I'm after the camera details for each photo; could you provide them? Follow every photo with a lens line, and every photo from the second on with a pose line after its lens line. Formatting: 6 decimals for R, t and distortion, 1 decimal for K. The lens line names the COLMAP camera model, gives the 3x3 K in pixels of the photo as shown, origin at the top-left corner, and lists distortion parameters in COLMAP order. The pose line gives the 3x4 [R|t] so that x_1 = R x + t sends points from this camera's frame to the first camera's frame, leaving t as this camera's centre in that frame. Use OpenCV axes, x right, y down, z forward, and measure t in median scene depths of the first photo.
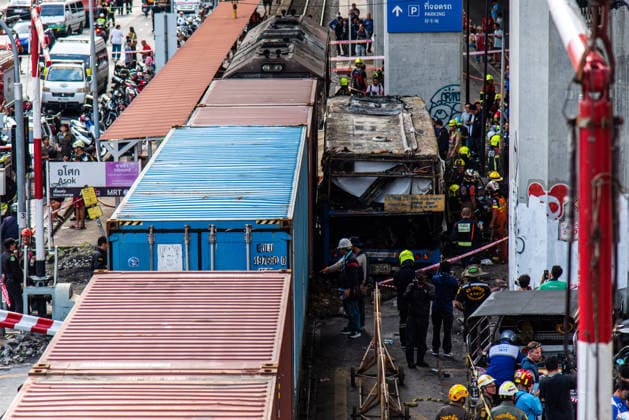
lens RADIAL K [[2610.3, 0, 314.5], [0, 2610.3, 210.0], [0, 0, 1]] dist [0.092567, -0.872720]
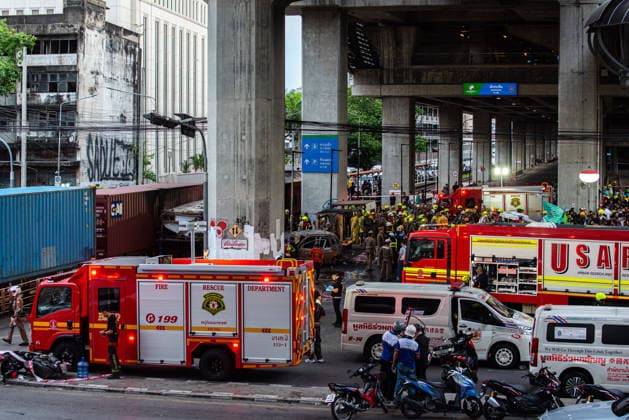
lens RADIAL K [[1363.7, 0, 314.5], [0, 1363.7, 210.0], [0, 0, 1]] dist [-0.081499, -0.788928]
pose [[0.966846, 0.023695, -0.254258, 0.416755], [-0.045436, 0.995760, -0.079979, 0.061177], [0.251285, 0.088880, 0.963824, -0.016072]]
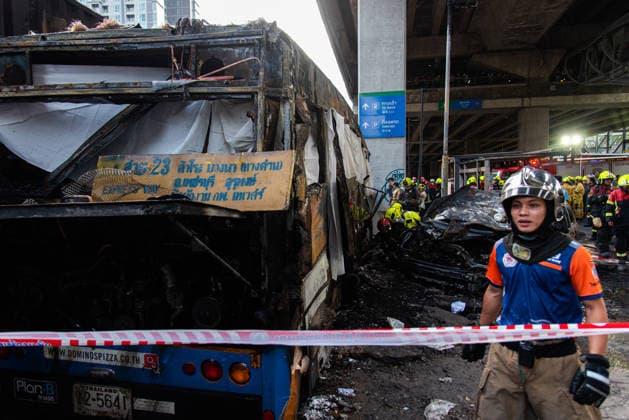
lens RADIAL K [[419.6, 0, 314.5], [0, 419.6, 210.0], [0, 0, 1]] dist [0.003919, -0.002648]
pose [[0.985515, 0.009323, -0.169331, 0.061772], [-0.025271, 0.995413, -0.092272, 0.004153], [0.167694, 0.095214, 0.981230, 1.003135]]
